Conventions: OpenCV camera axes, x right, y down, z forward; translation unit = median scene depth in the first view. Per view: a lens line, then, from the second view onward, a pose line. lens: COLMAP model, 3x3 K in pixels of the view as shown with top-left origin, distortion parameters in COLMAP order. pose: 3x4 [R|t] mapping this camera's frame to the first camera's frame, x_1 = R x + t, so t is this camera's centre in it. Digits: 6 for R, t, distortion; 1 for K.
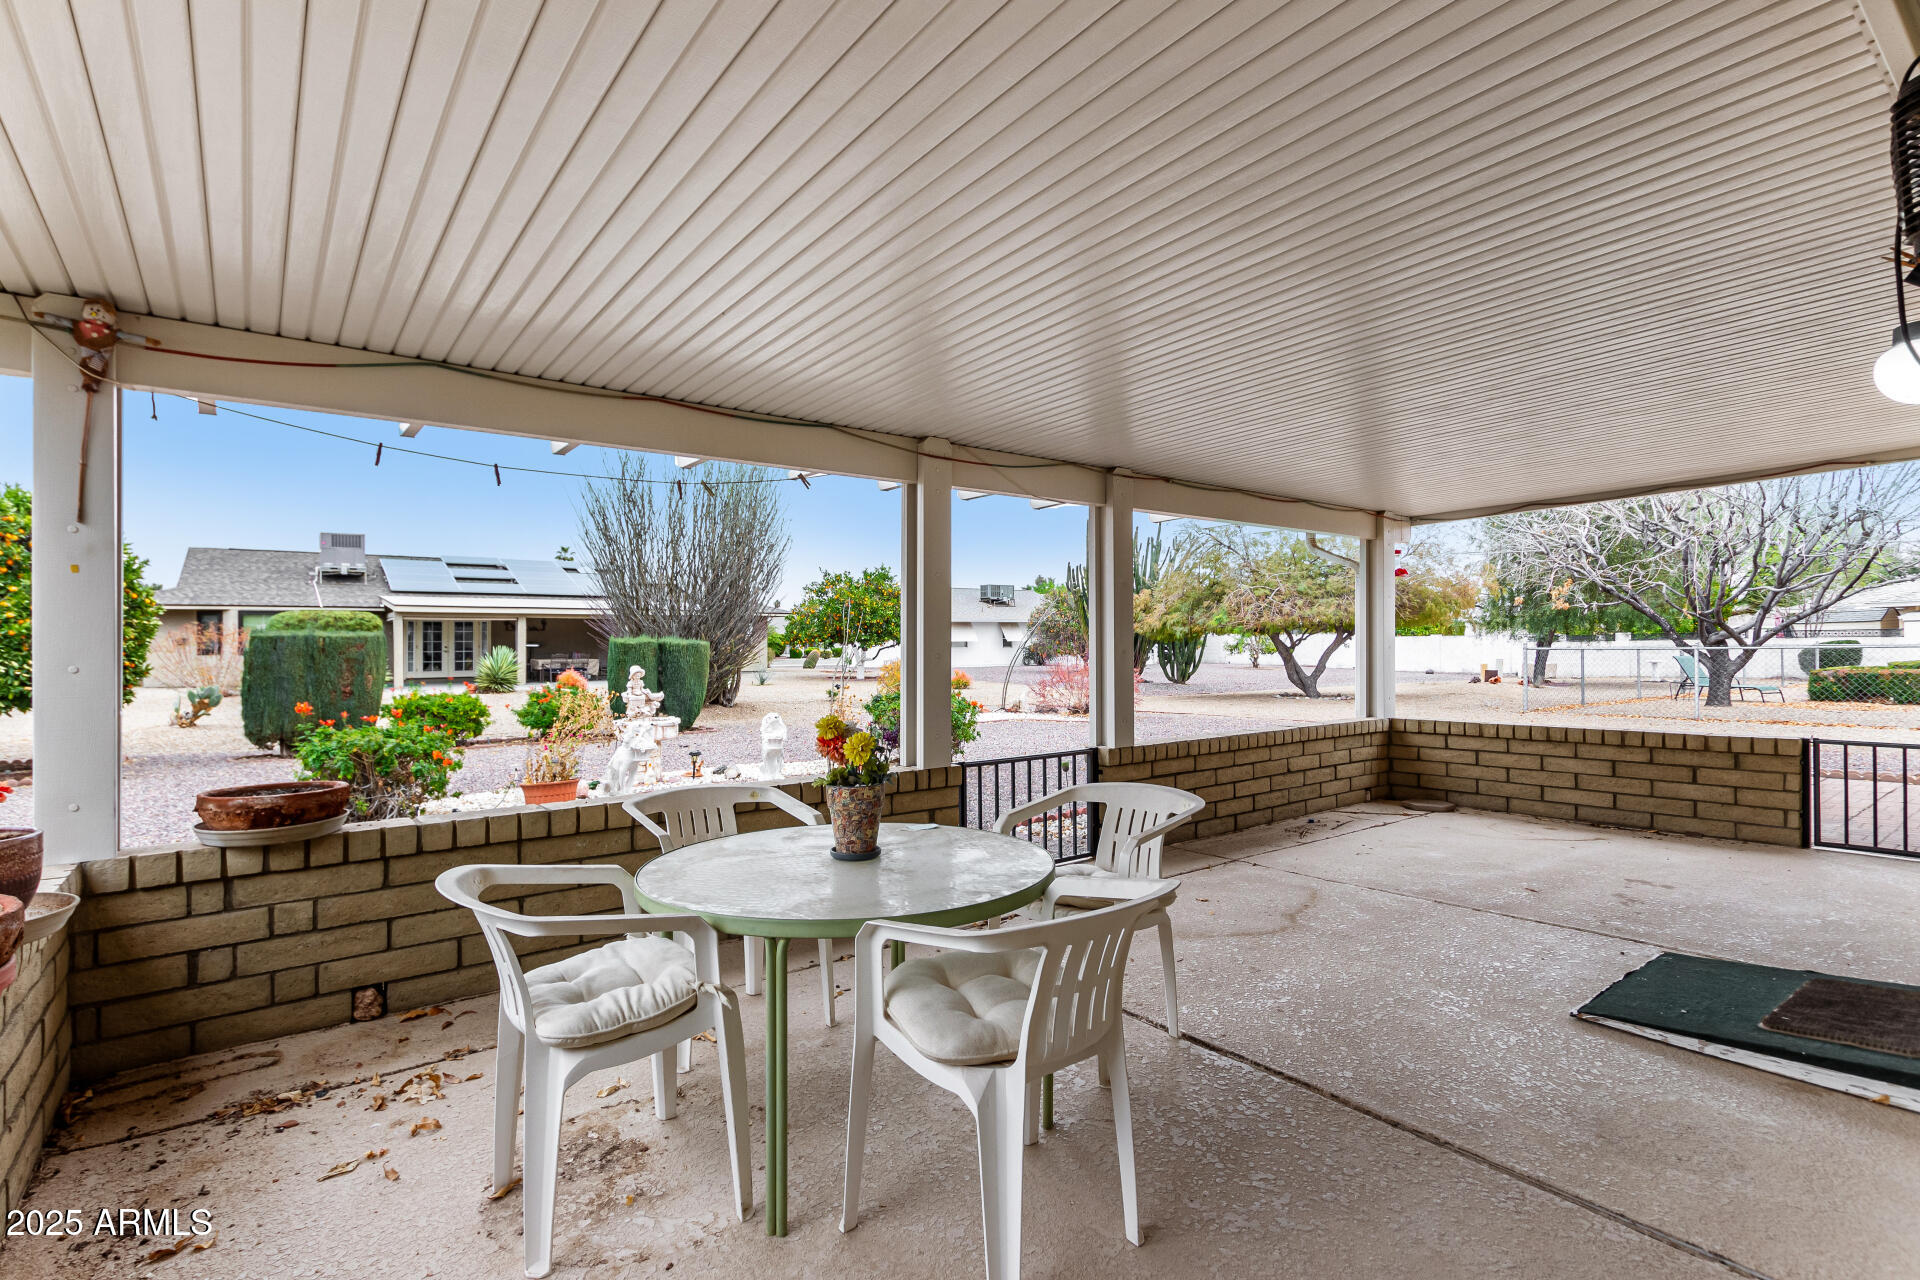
lens RADIAL K [[906.9, 0, 895.7], [0, 906.9, 654.7], [0, 0, 1]] dist [0.002232, 0.000150]
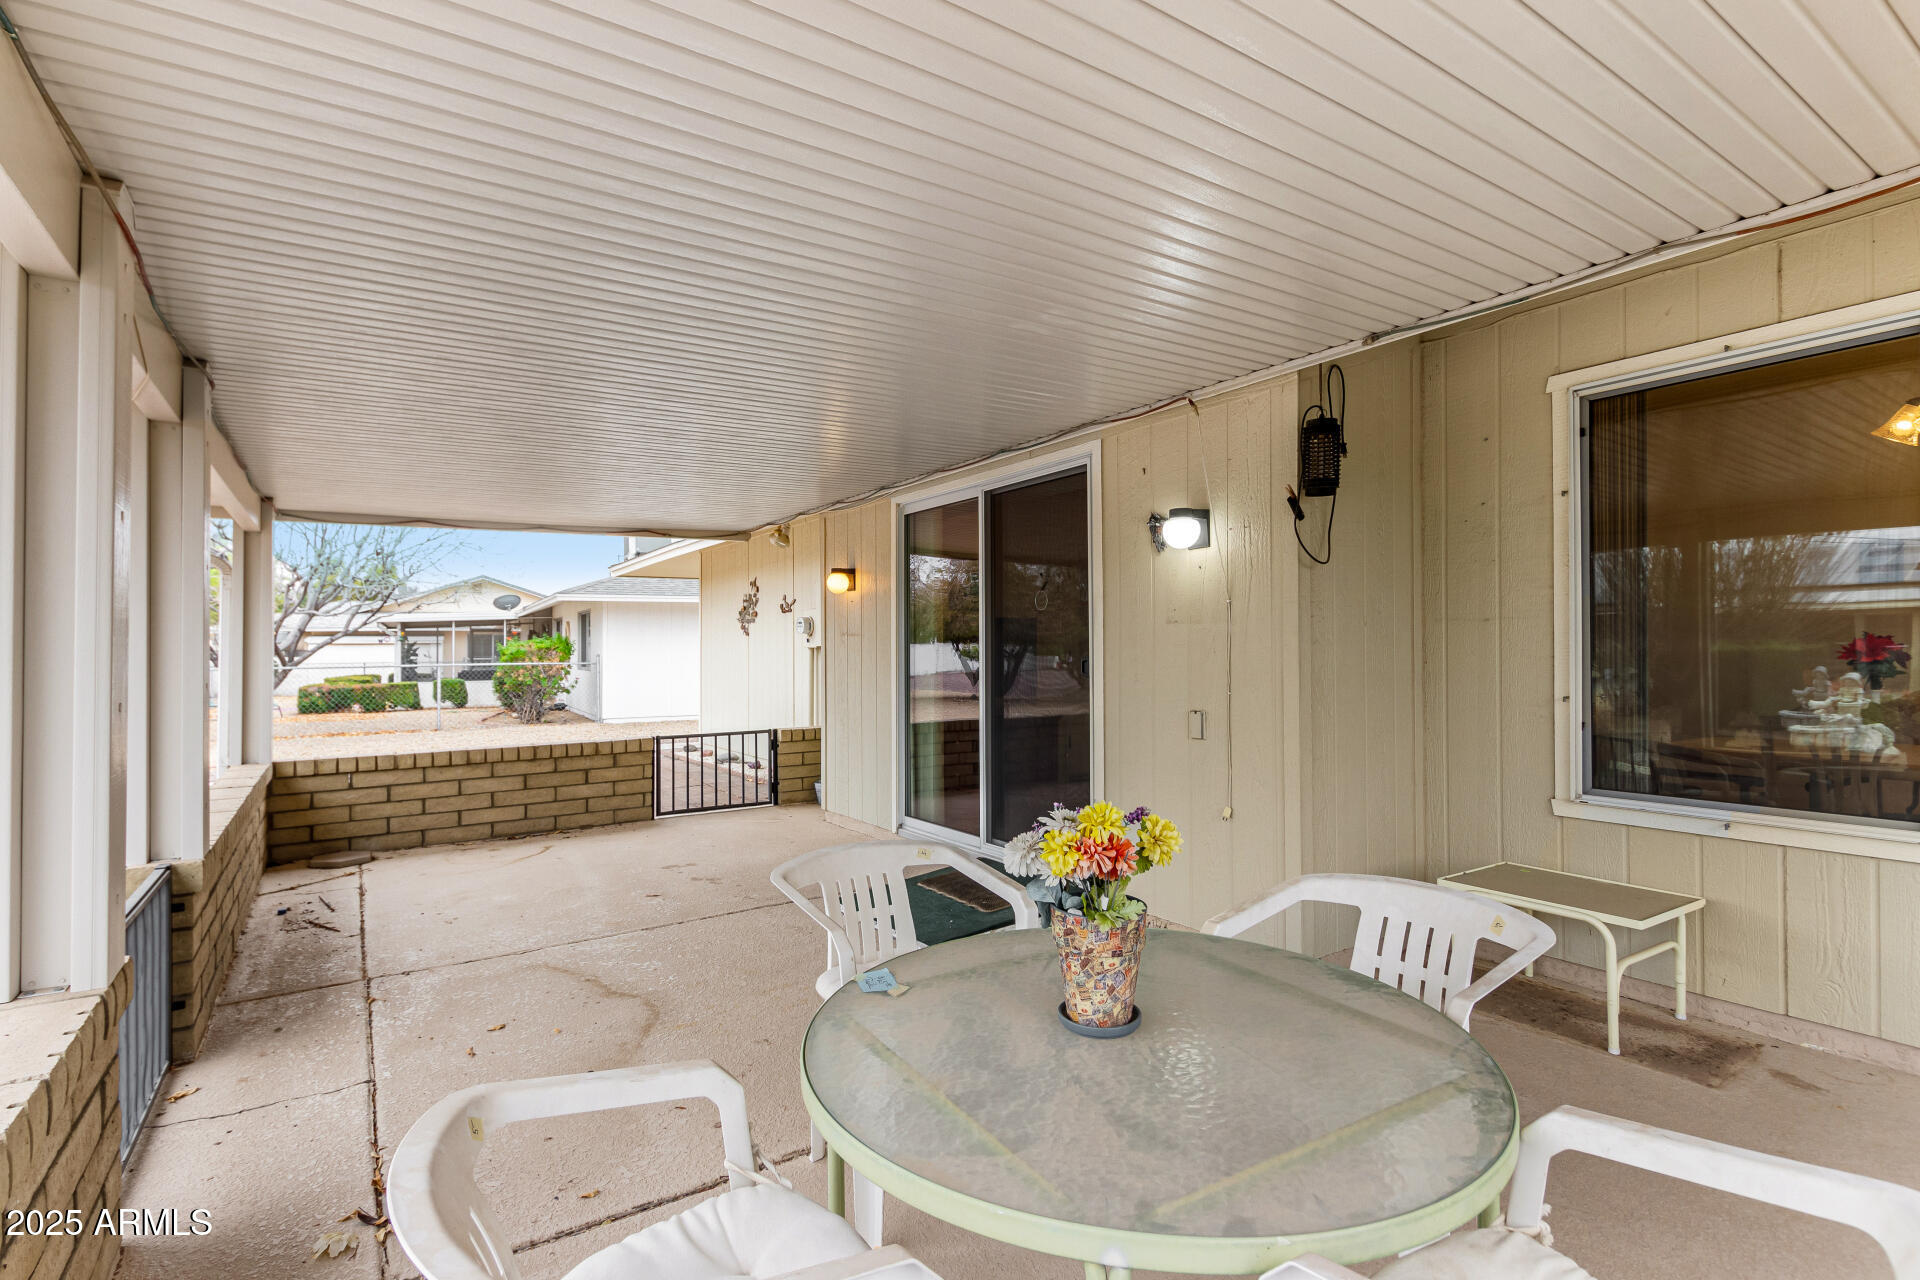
lens RADIAL K [[915.2, 0, 954.6], [0, 915.2, 644.2], [0, 0, 1]] dist [0.007392, 0.000346]
pose [[0.027939, 0.015559, 0.999489, -0.274736], [0.015737, 0.999748, -0.016003, -0.012470], [-0.999486, 0.016176, 0.027687, 0.432045]]
